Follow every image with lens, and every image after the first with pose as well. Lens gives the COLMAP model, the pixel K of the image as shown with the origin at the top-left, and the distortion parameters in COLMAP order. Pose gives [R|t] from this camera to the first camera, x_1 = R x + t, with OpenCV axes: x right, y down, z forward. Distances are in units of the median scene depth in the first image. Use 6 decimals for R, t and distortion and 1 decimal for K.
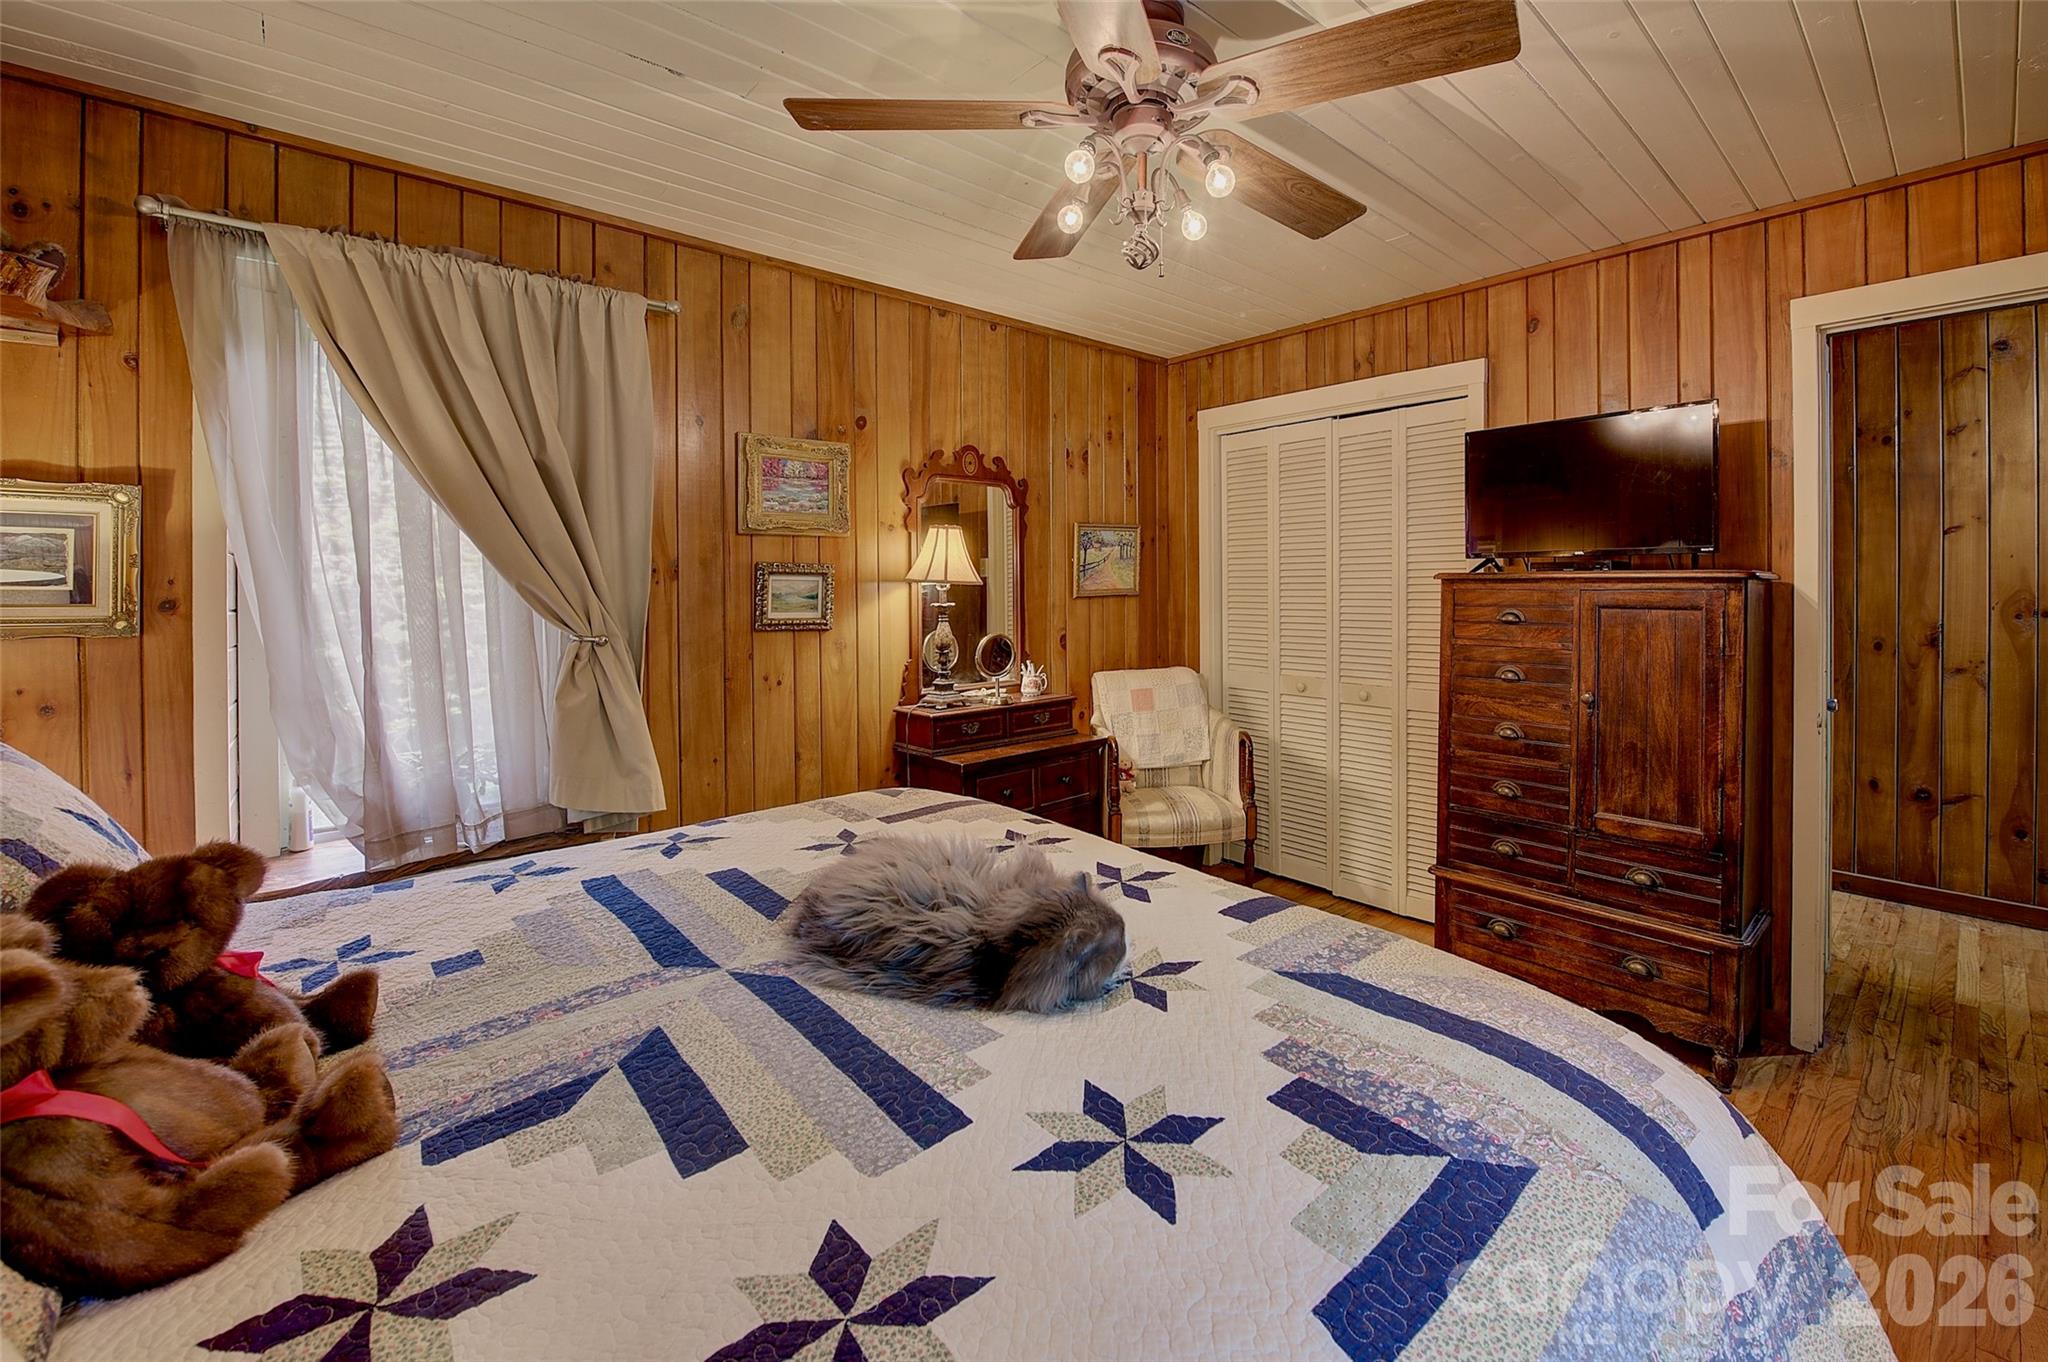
lens RADIAL K [[1010.4, 0, 936.4], [0, 1010.4, 601.7], [0, 0, 1]] dist [-0.024950, -0.000261]
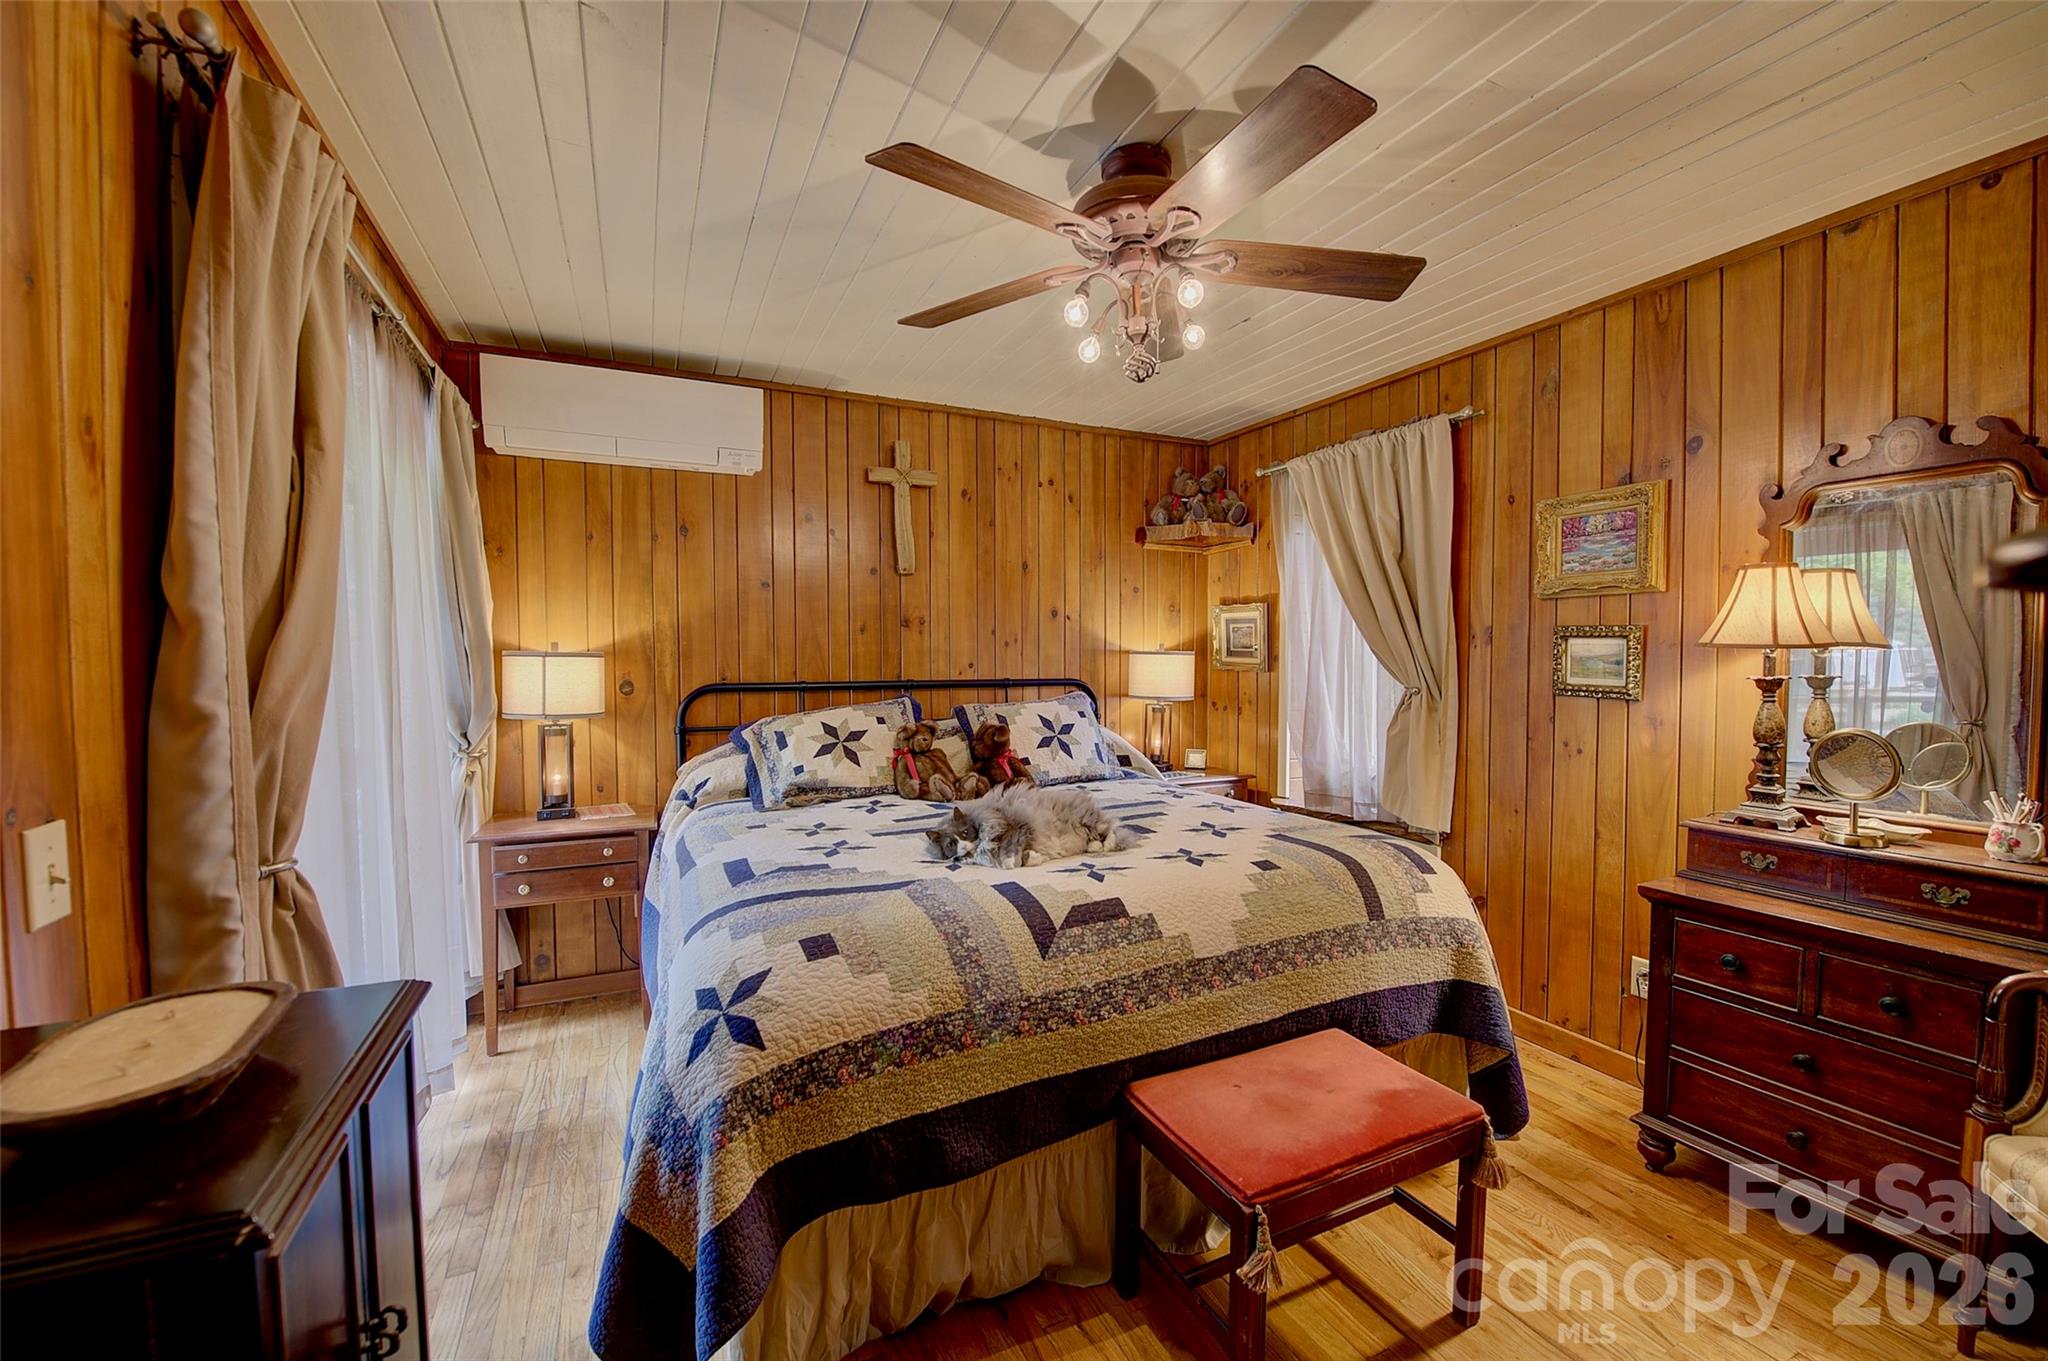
lens RADIAL K [[825.9, 0, 1024.0], [0, 825.9, 680.5], [0, 0, 1]] dist [-0.019563, -0.000133]
pose [[-0.308269, 0.042405, -0.950353, 0.752637], [-0.004880, 0.998922, 0.046155, -0.020230], [0.951287, 0.018866, -0.307730, 0.743994]]
